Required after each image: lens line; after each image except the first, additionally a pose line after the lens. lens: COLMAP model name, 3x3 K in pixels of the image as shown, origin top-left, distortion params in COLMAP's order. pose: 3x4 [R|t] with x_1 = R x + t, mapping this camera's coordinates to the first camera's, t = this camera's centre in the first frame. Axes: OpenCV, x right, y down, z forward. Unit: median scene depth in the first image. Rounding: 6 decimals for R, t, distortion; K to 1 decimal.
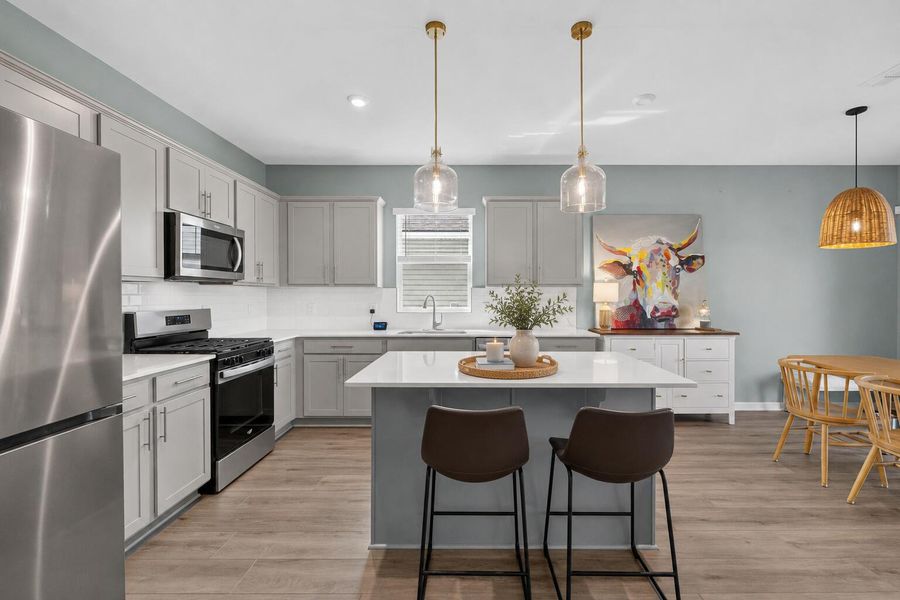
lens RADIAL K [[414.8, 0, 464.9], [0, 414.8, 296.5], [0, 0, 1]] dist [0.000767, 0.000188]
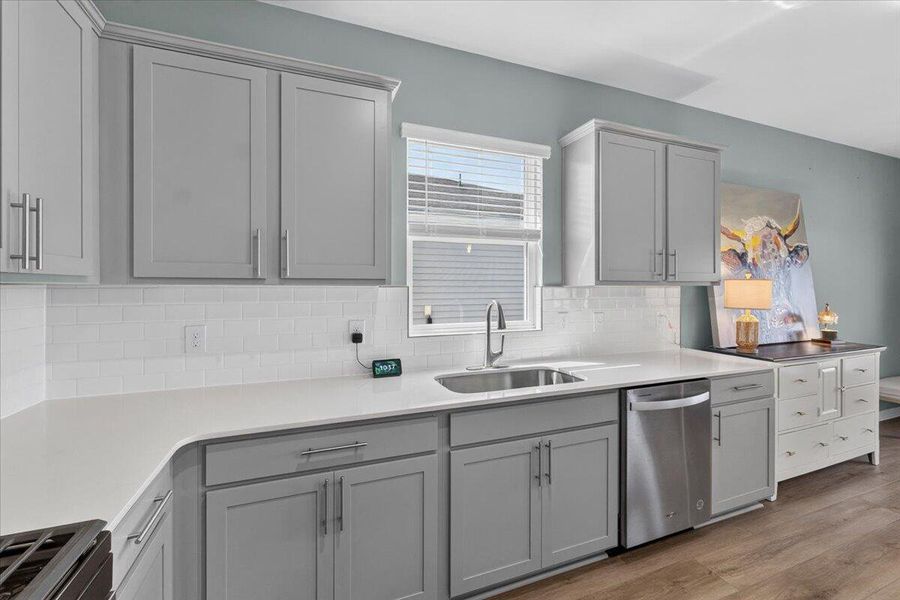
lens RADIAL K [[374.6, 0, 475.2], [0, 374.6, 287.4], [0, 0, 1]] dist [0.000375, -0.000056]
pose [[0.919826, -0.000983, 0.392325, -0.285393], [0.001492, 0.999998, -0.000993, -0.020066], [-0.392324, 0.001499, 0.919826, 0.595258]]
